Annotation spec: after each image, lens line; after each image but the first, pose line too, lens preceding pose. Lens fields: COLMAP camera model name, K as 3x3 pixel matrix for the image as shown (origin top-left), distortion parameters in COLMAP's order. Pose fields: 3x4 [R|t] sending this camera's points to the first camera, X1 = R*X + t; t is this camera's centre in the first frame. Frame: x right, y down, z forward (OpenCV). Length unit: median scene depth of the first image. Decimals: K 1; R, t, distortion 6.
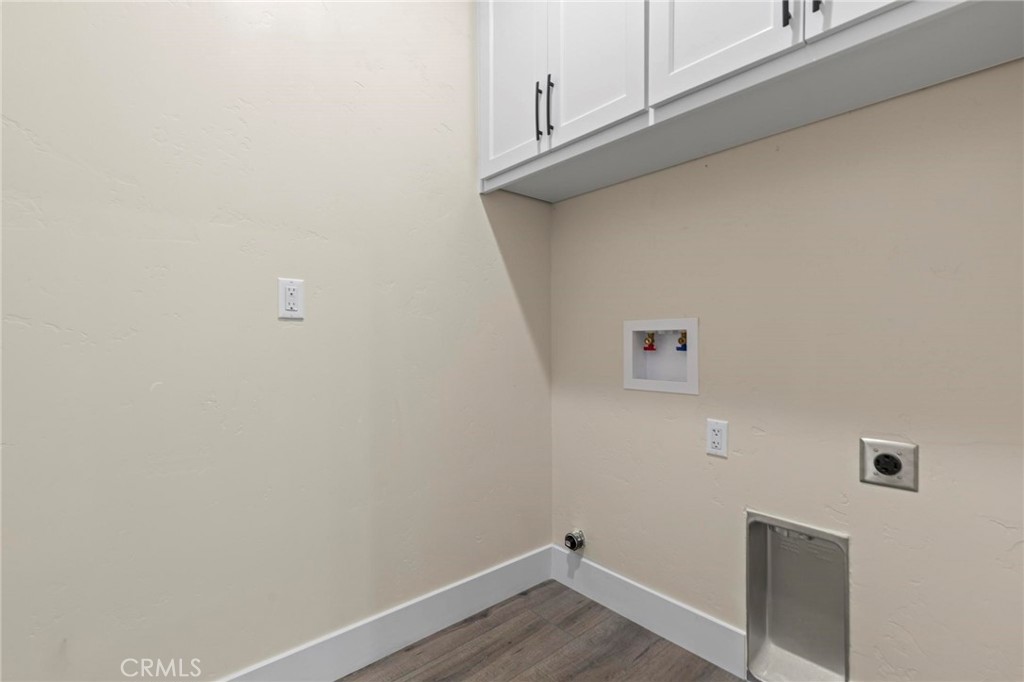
lens RADIAL K [[464.6, 0, 513.8], [0, 464.6, 349.6], [0, 0, 1]] dist [0.008635, -0.000361]
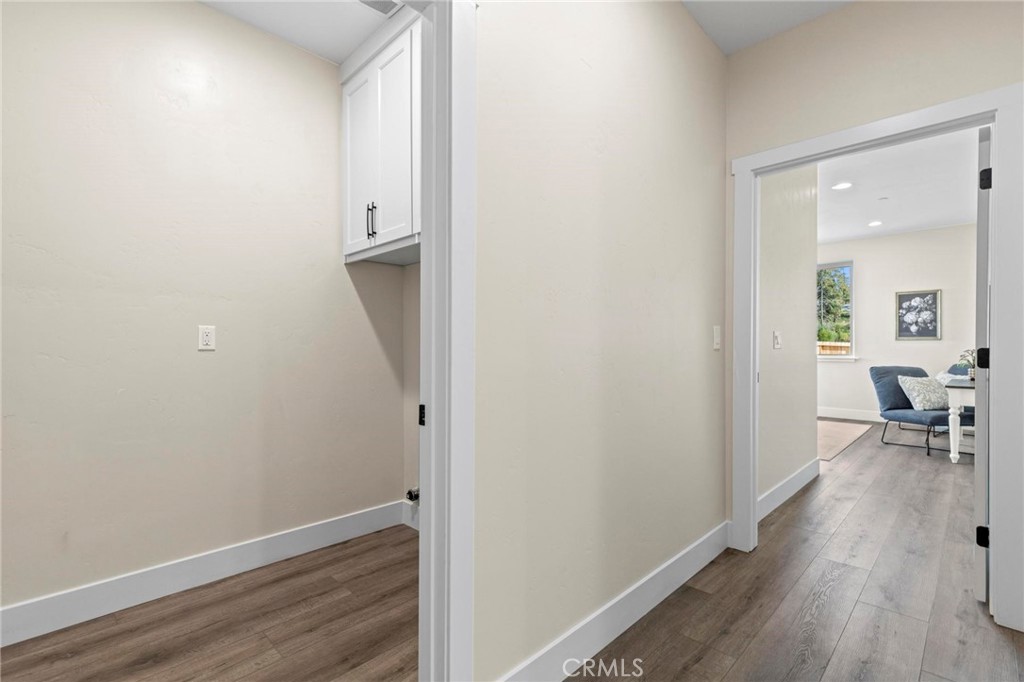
lens RADIAL K [[464.6, 0, 516.1], [0, 464.6, 346.4], [0, 0, 1]] dist [0.008635, -0.000361]
pose [[0.997353, -0.002266, 0.072670, 0.394180], [0.003990, 0.999714, -0.023576, -0.028646], [-0.072596, 0.023803, 0.997077, -0.579159]]
